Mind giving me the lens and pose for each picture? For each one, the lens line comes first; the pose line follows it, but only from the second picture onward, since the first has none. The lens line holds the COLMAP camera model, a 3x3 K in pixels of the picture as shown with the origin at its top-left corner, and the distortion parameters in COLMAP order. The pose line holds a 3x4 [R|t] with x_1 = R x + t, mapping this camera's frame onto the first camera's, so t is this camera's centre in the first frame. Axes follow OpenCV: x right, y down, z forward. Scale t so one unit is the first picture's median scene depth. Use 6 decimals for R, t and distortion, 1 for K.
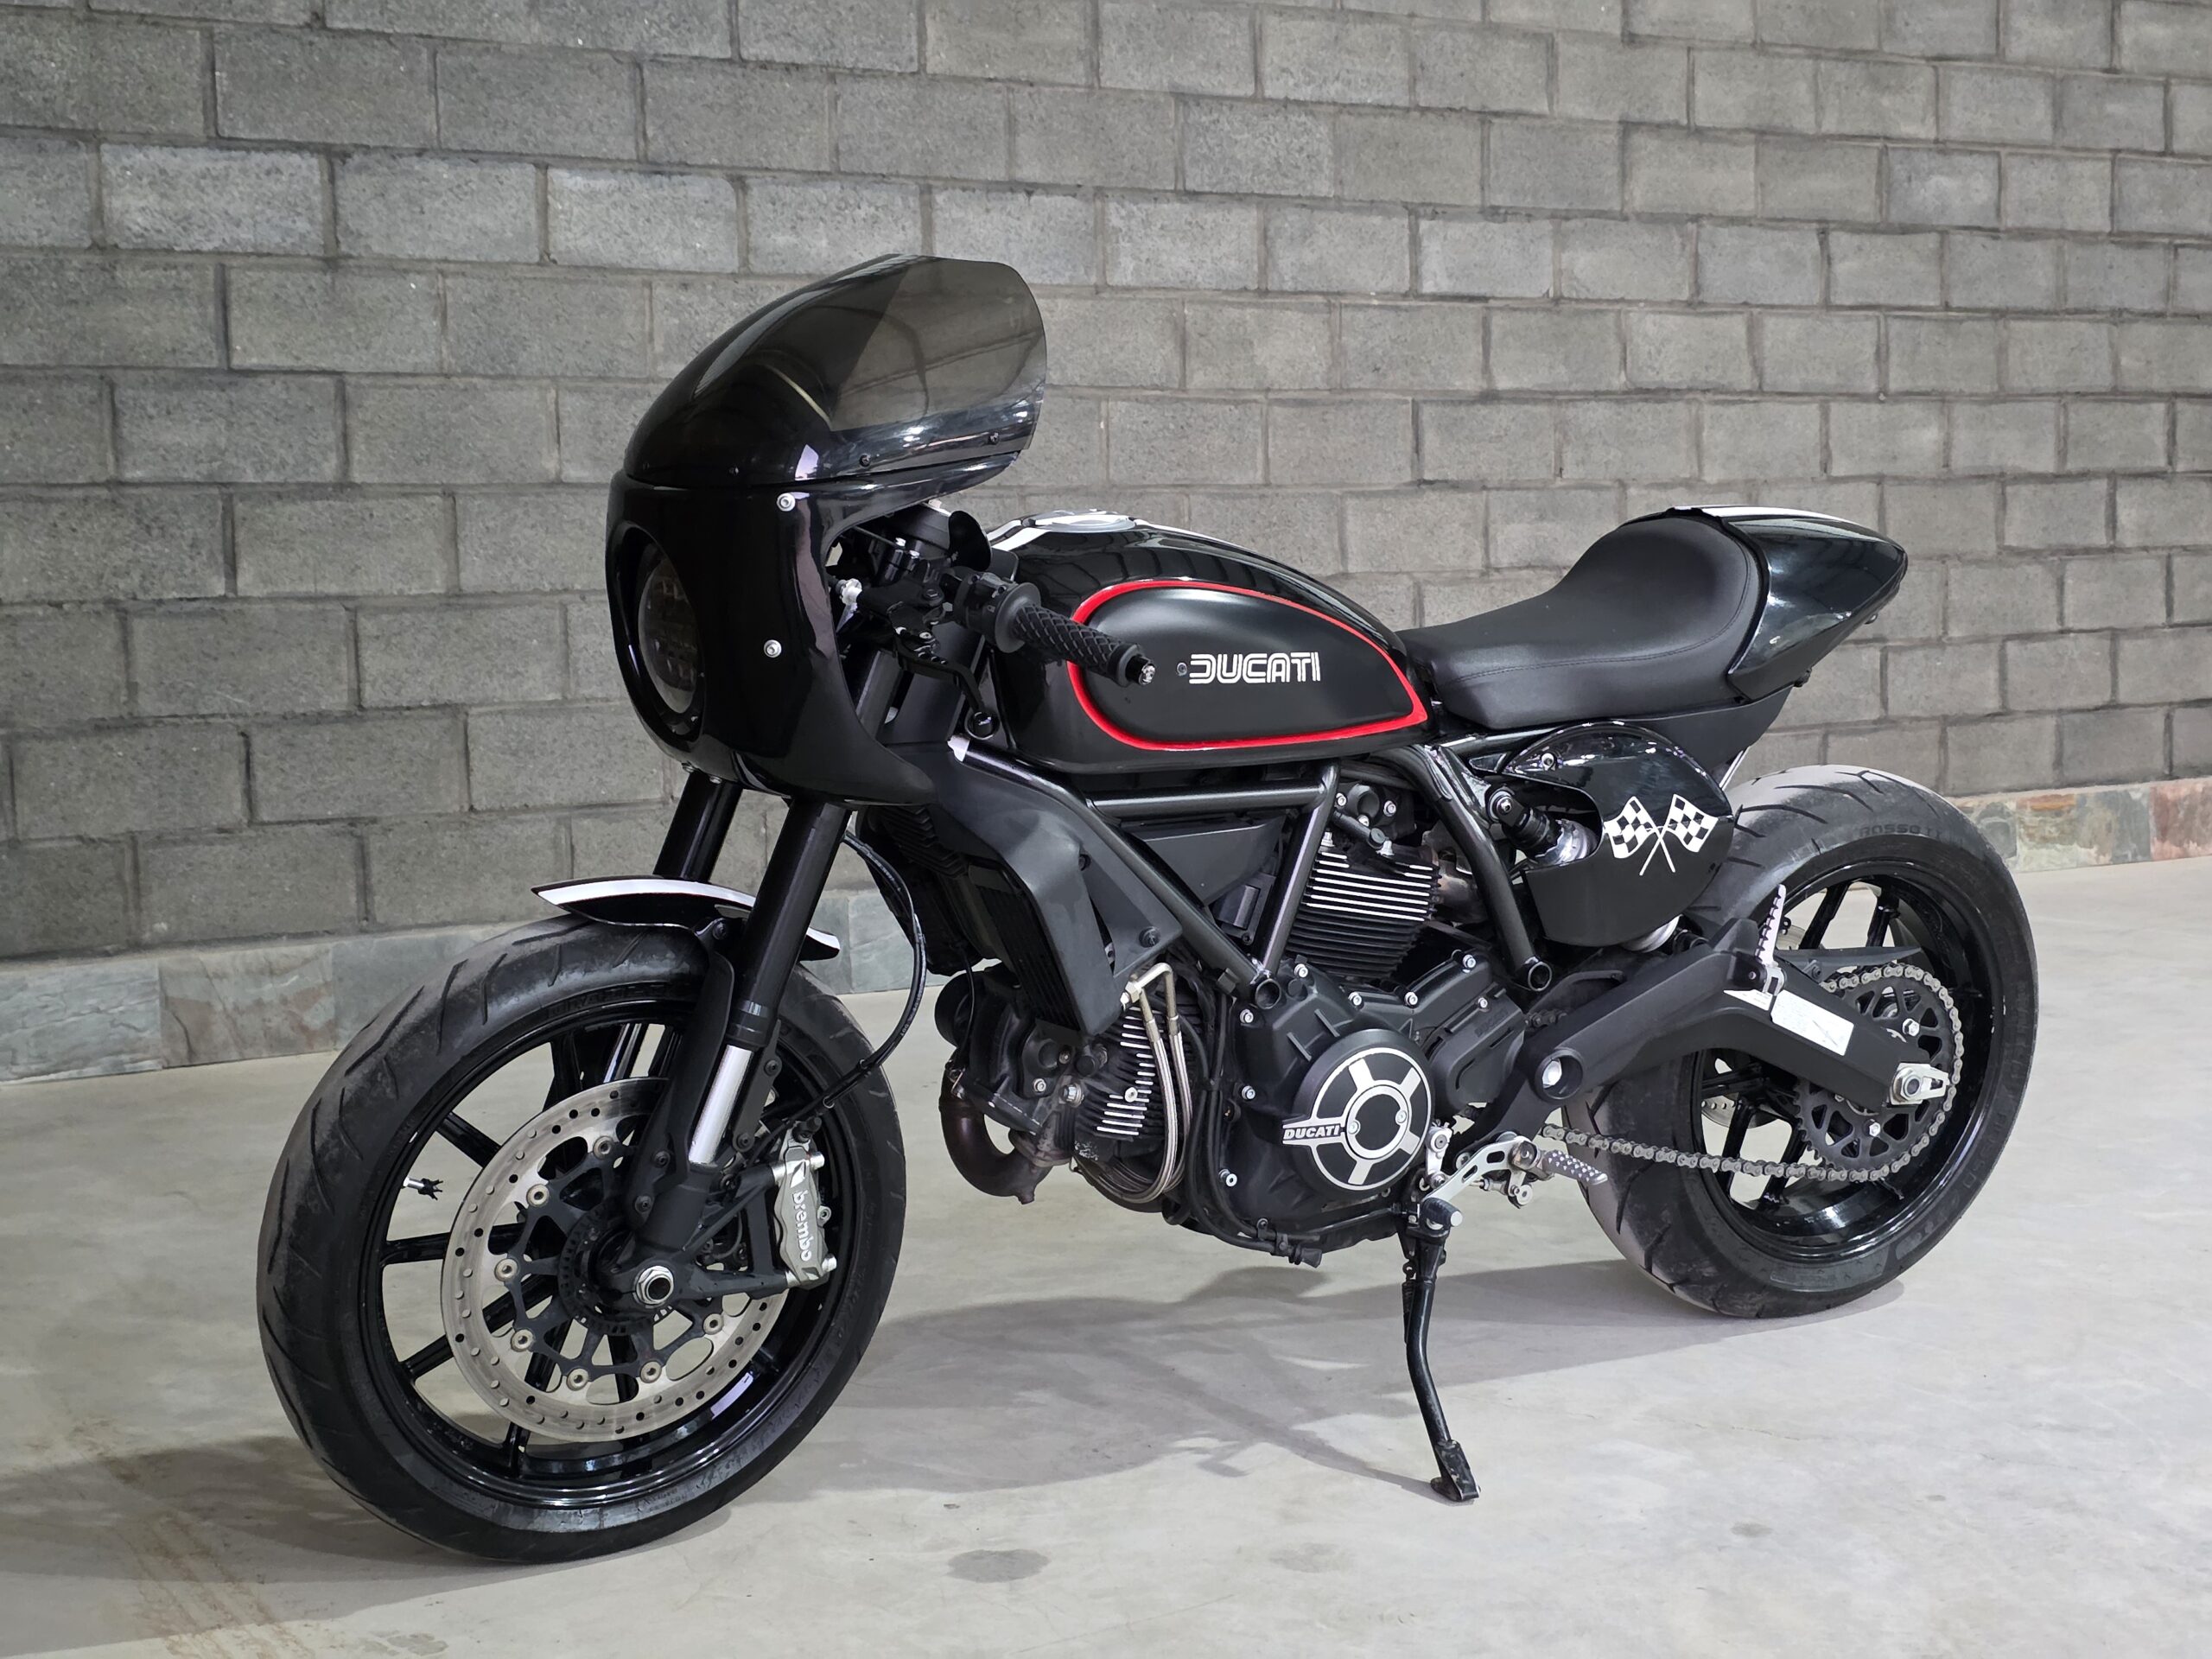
lens RADIAL K [[3027.2, 0, 1134.7], [0, 3027.2, 776.4], [0, 0, 1]] dist [0.069814, 0.000000]
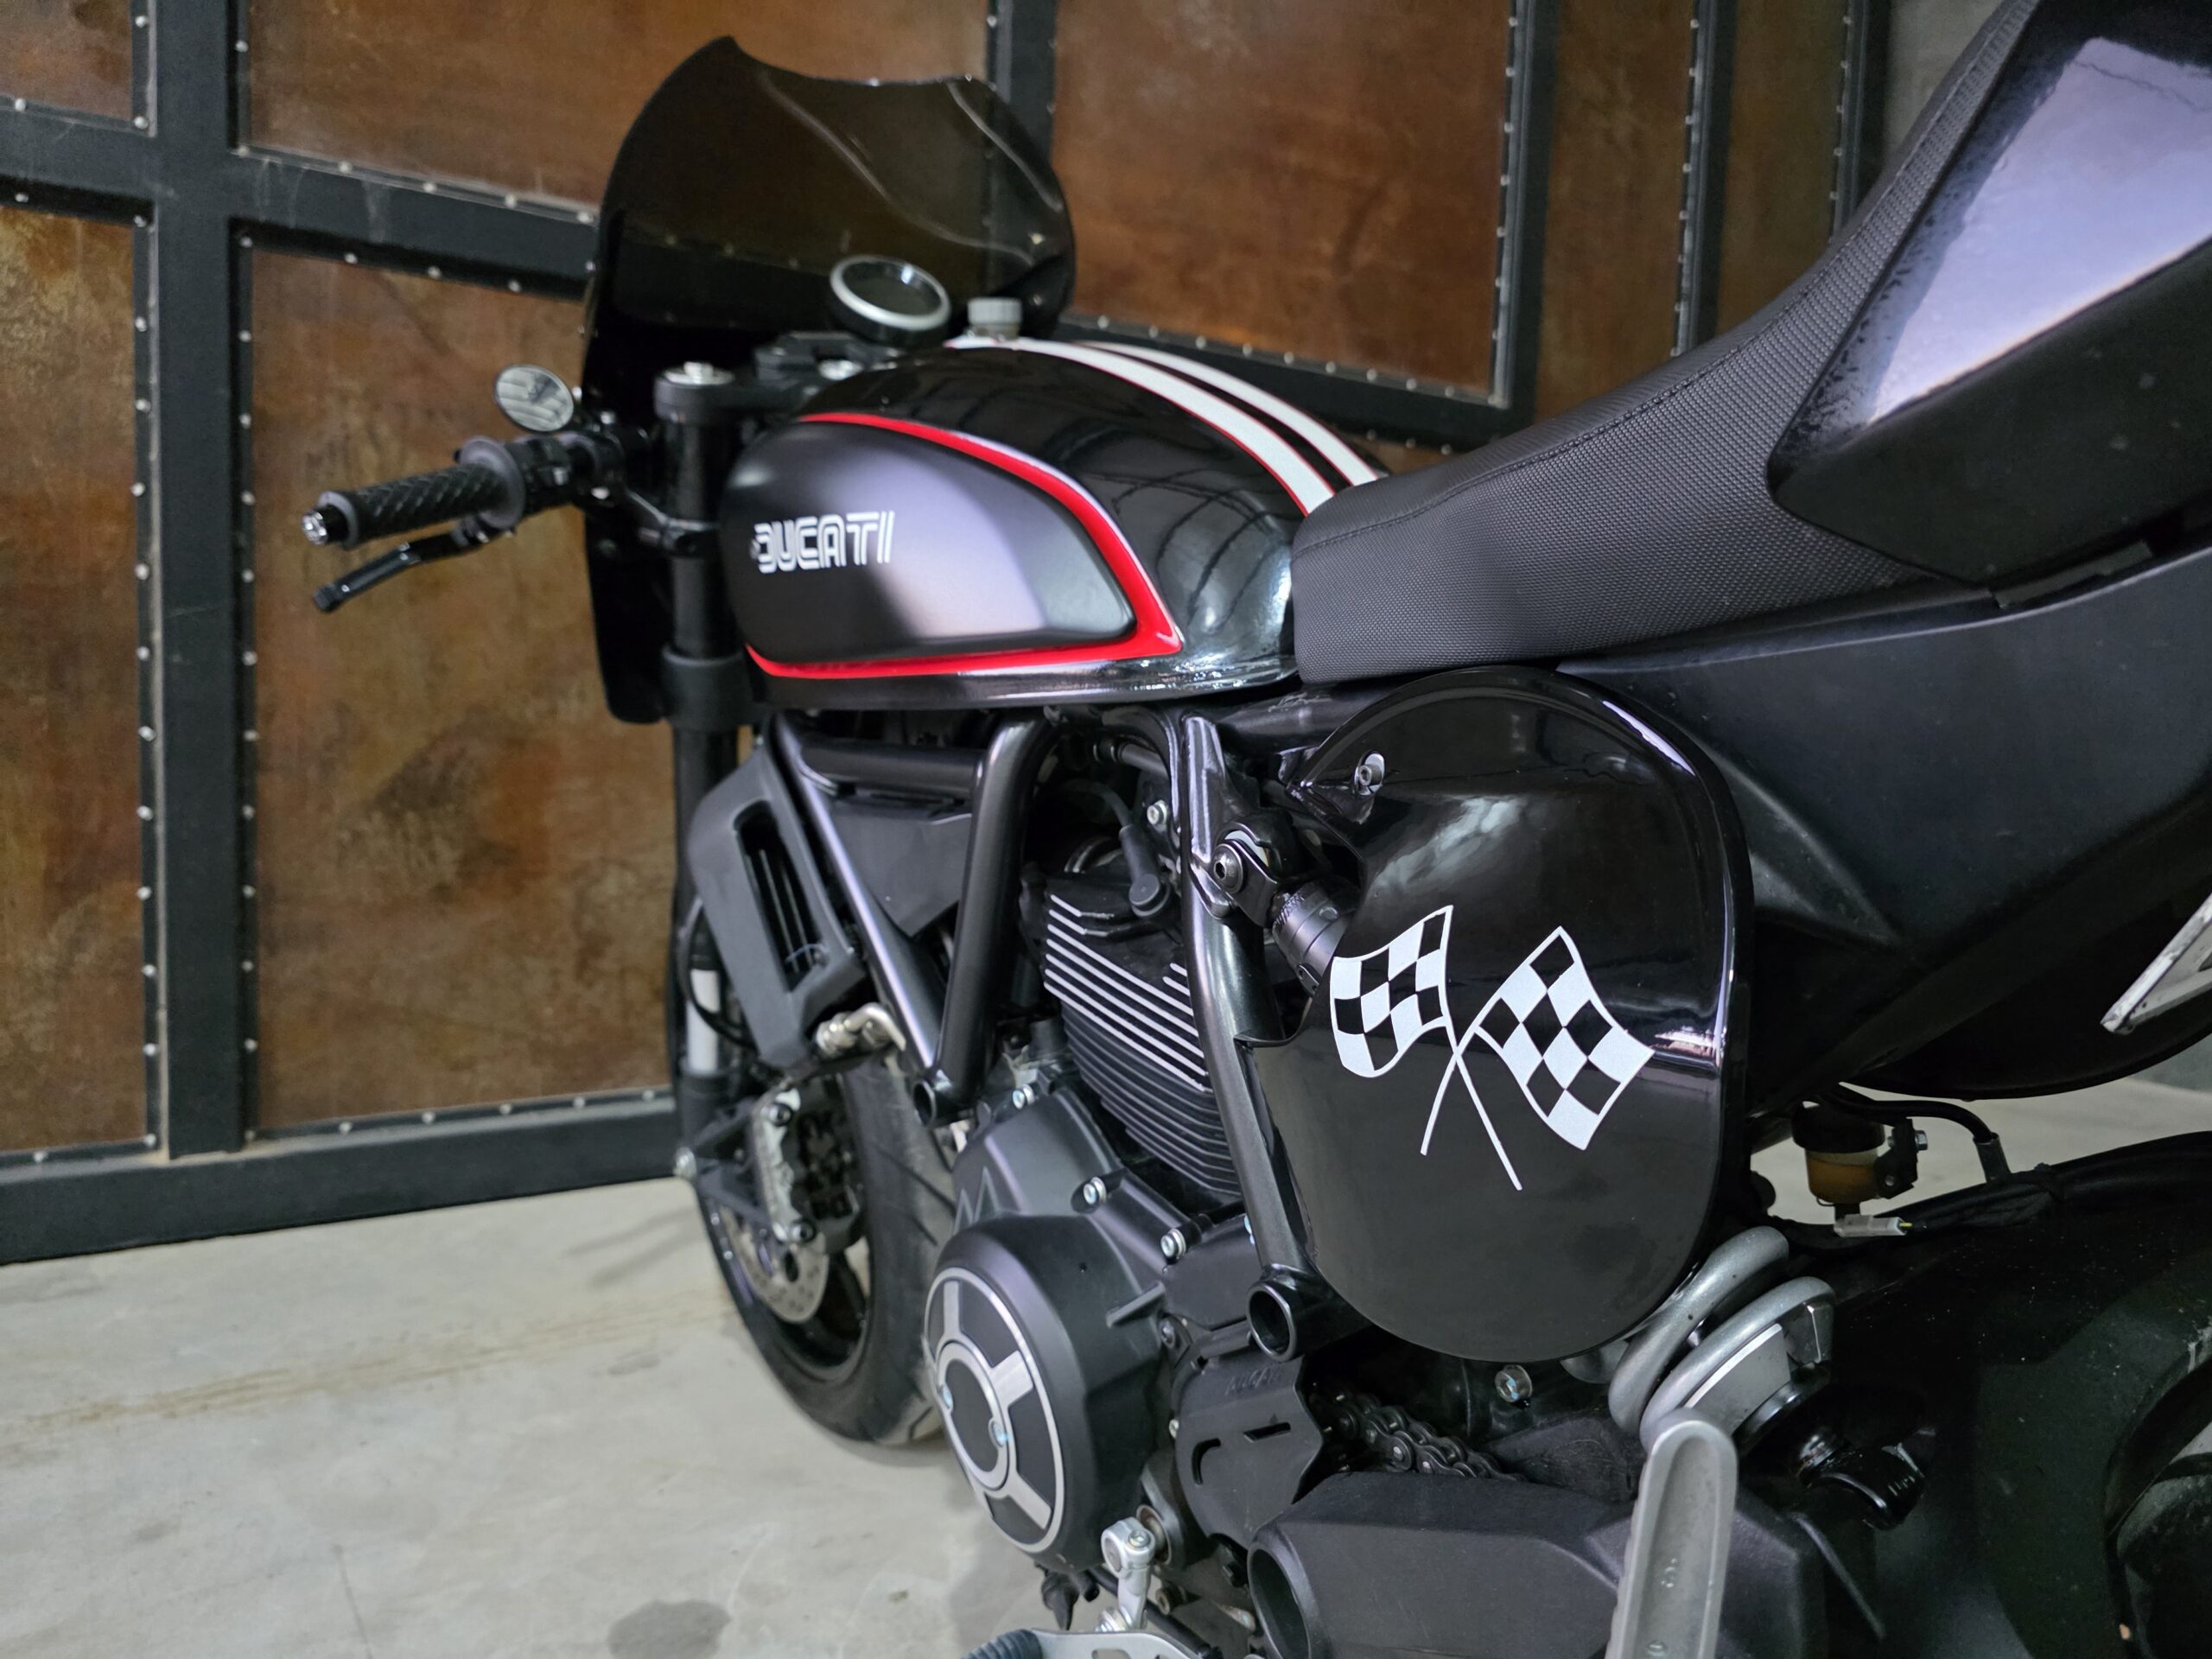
lens RADIAL K [[1512.1, 0, 1110.7], [0, 1512.1, 835.0], [0, 0, 1]] dist [0.019096, -0.026466]
pose [[0.028183, 0.095289, -0.995051, 0.175159], [-0.103410, 0.990383, 0.091913, -0.006058], [0.994239, 0.100308, 0.037766, 0.530028]]
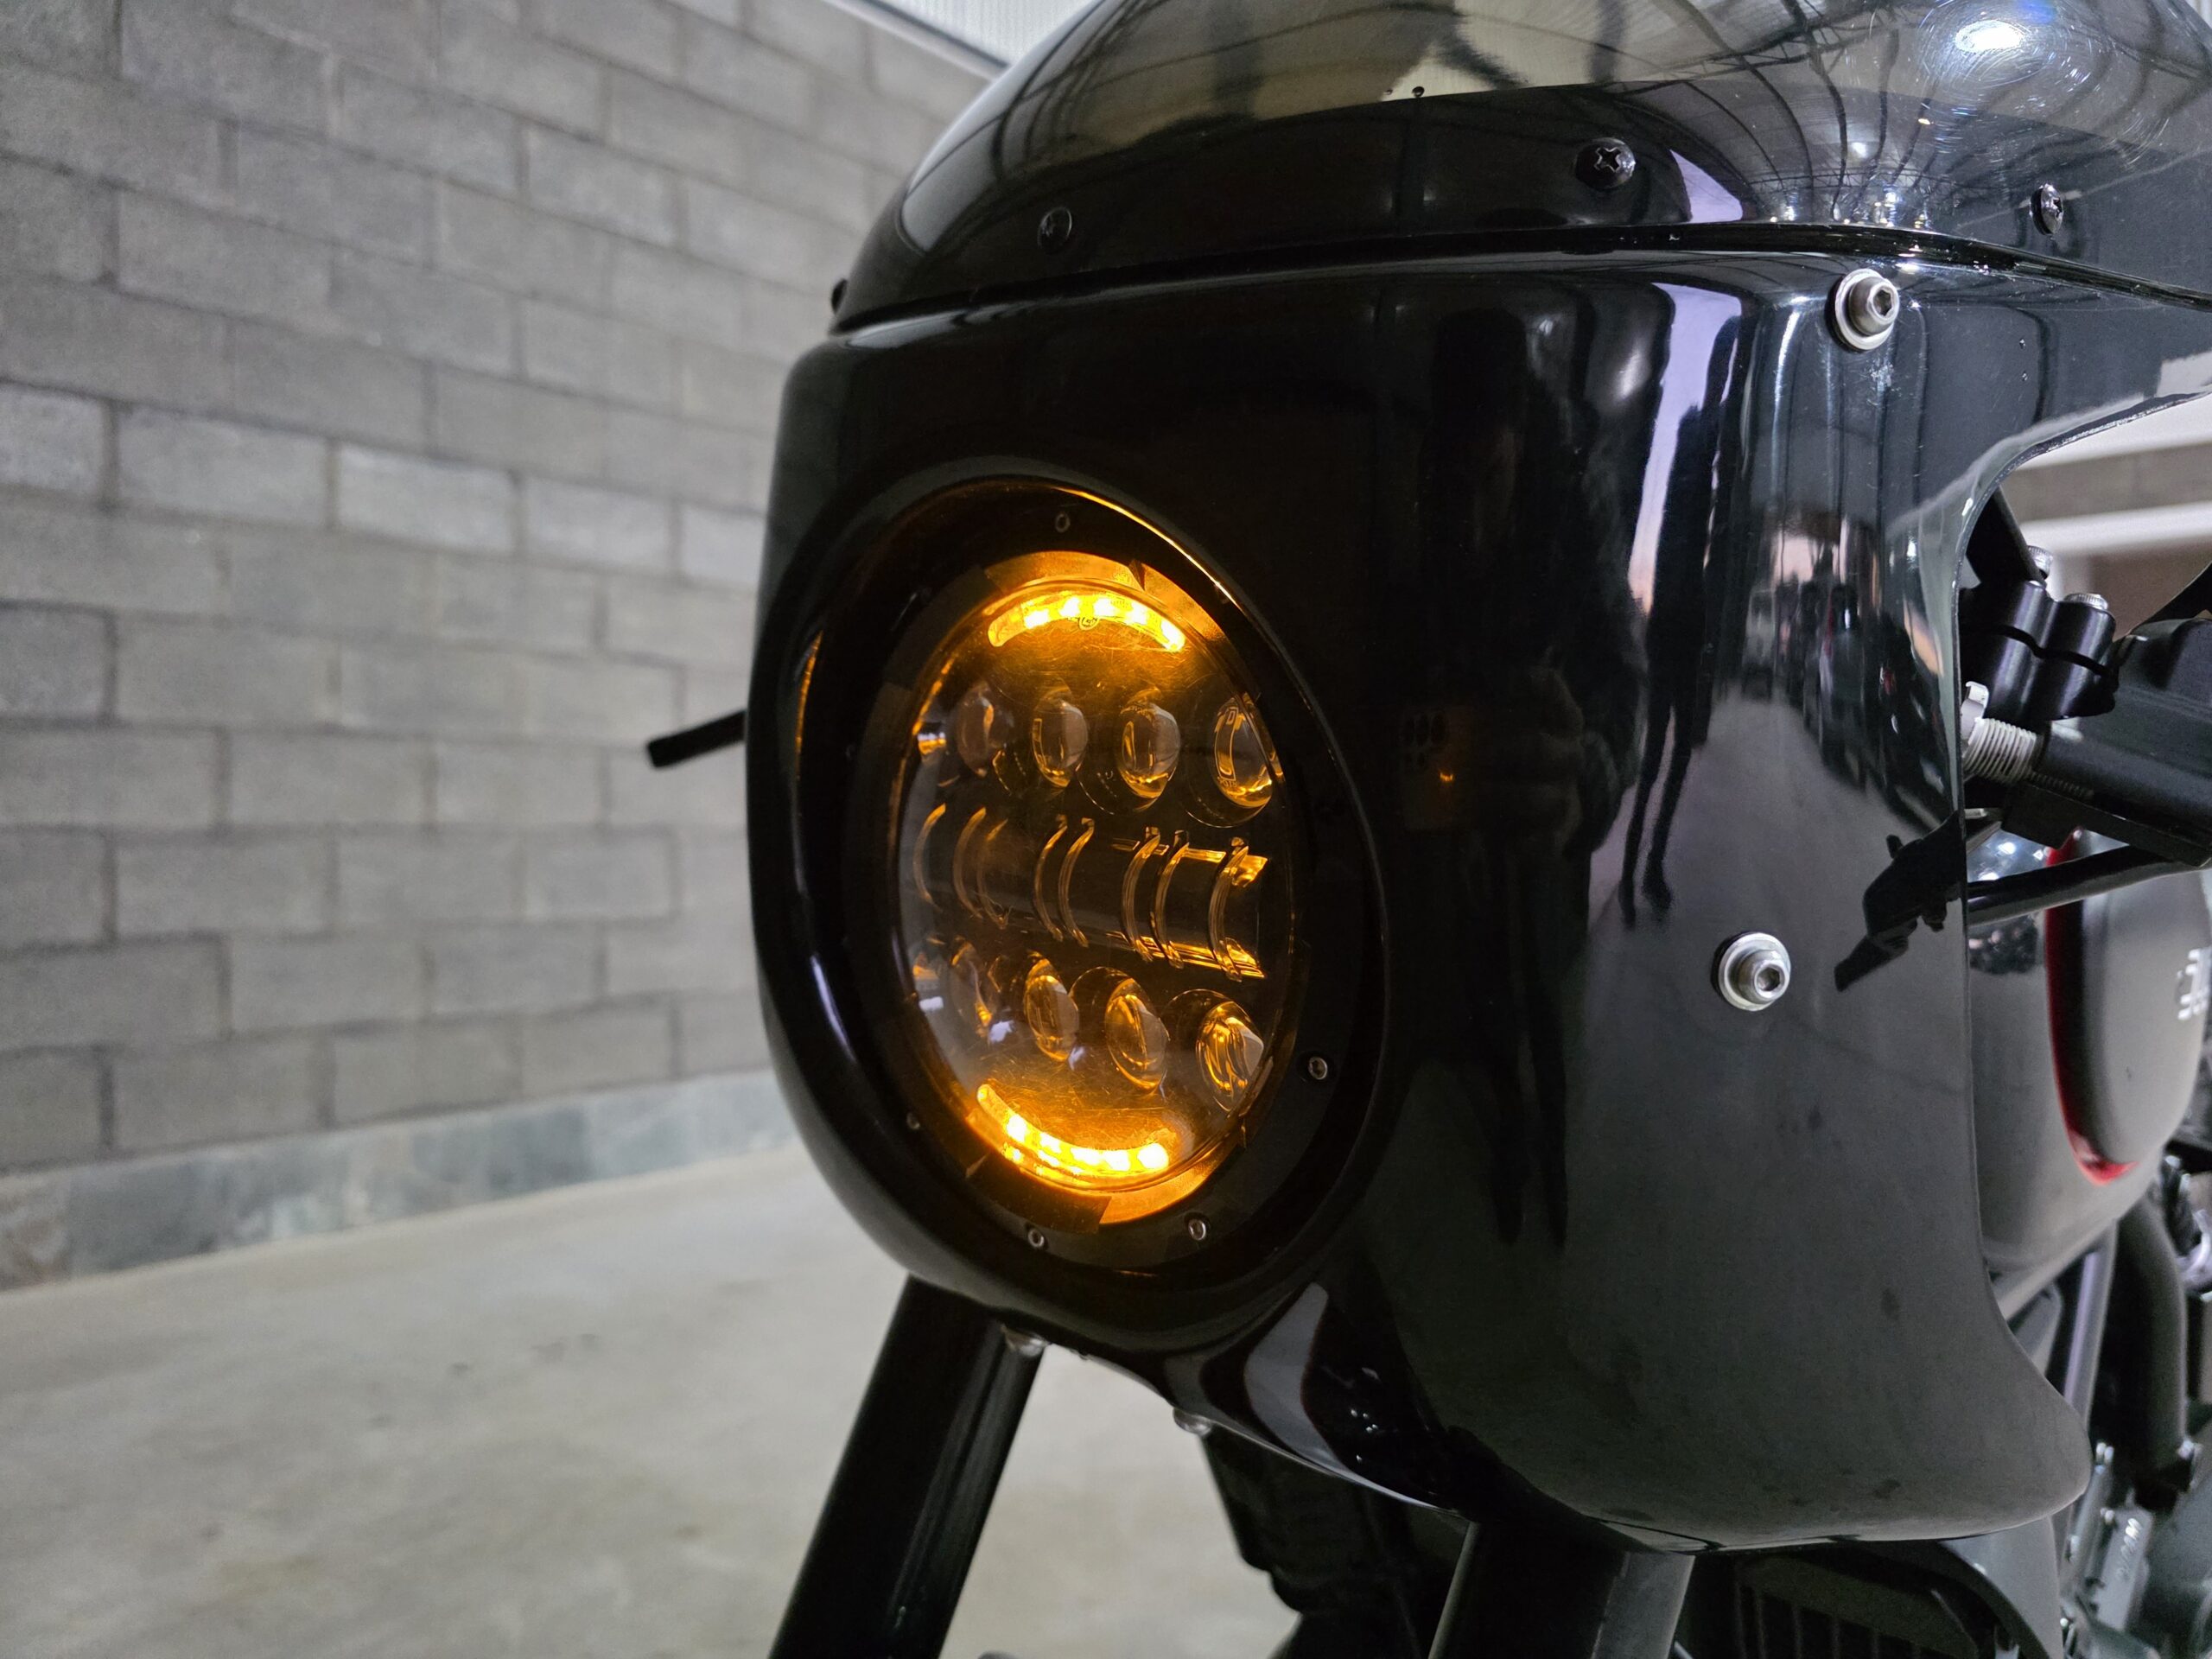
lens RADIAL K [[1512.1, 0, 1091.0], [0, 1512.1, 809.8], [0, 0, 1]] dist [0.019096, -0.026466]
pose [[0.944480, 0.030767, 0.327126, -0.114910], [-0.003836, 0.996571, -0.082656, -0.025083], [-0.328547, 0.076812, 0.941359, 0.418885]]
